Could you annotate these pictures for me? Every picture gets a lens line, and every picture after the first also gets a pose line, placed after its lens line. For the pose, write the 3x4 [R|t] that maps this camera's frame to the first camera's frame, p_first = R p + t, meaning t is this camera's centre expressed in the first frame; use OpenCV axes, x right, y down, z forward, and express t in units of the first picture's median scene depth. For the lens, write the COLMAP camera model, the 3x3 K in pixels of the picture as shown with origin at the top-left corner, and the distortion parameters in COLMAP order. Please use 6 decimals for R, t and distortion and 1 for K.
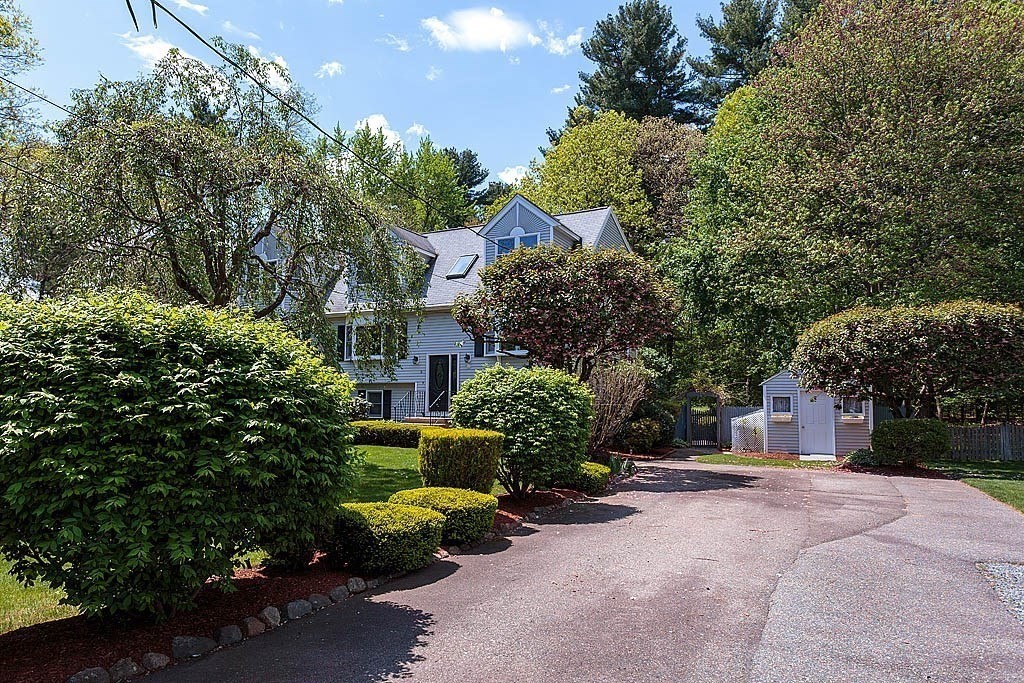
lens RADIAL K [[650.4, 0, 512.0], [0, 650.4, 341.5], [0, 0, 1]] dist [0.000494, 0.000026]
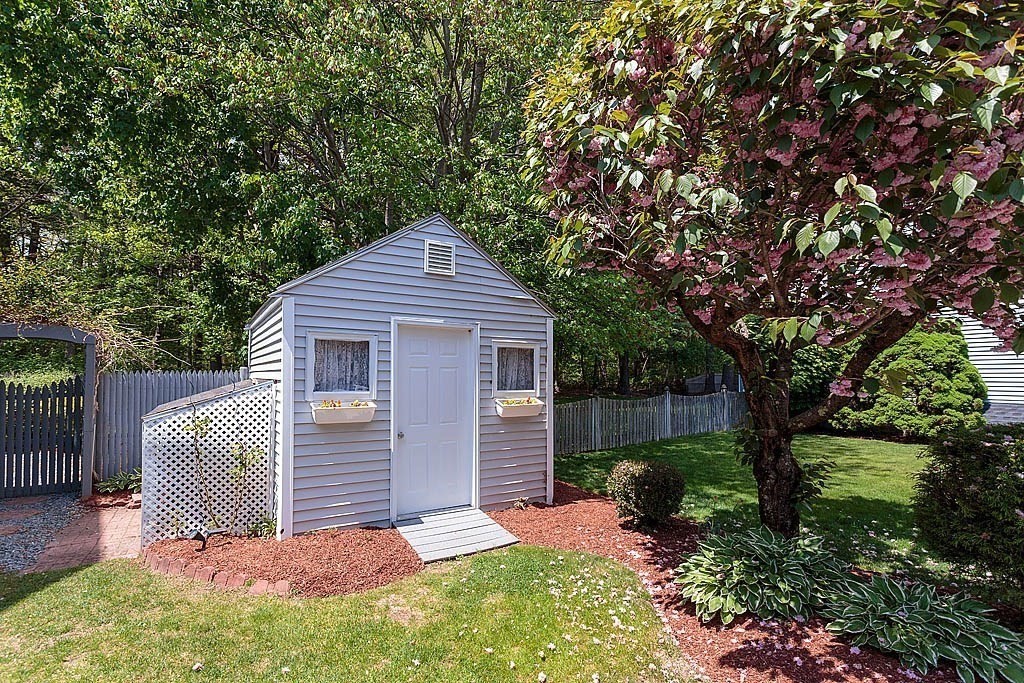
lens RADIAL K [[494.4, 0, 511.9], [0, 494.4, 377.3], [0, 0, 1]] dist [-0.000204, -0.000085]
pose [[0.553009, 0.005343, 0.833158, 0.268043], [-0.092607, 0.994177, 0.055093, 0.082721], [-0.828013, -0.107623, 0.550284, 0.809602]]
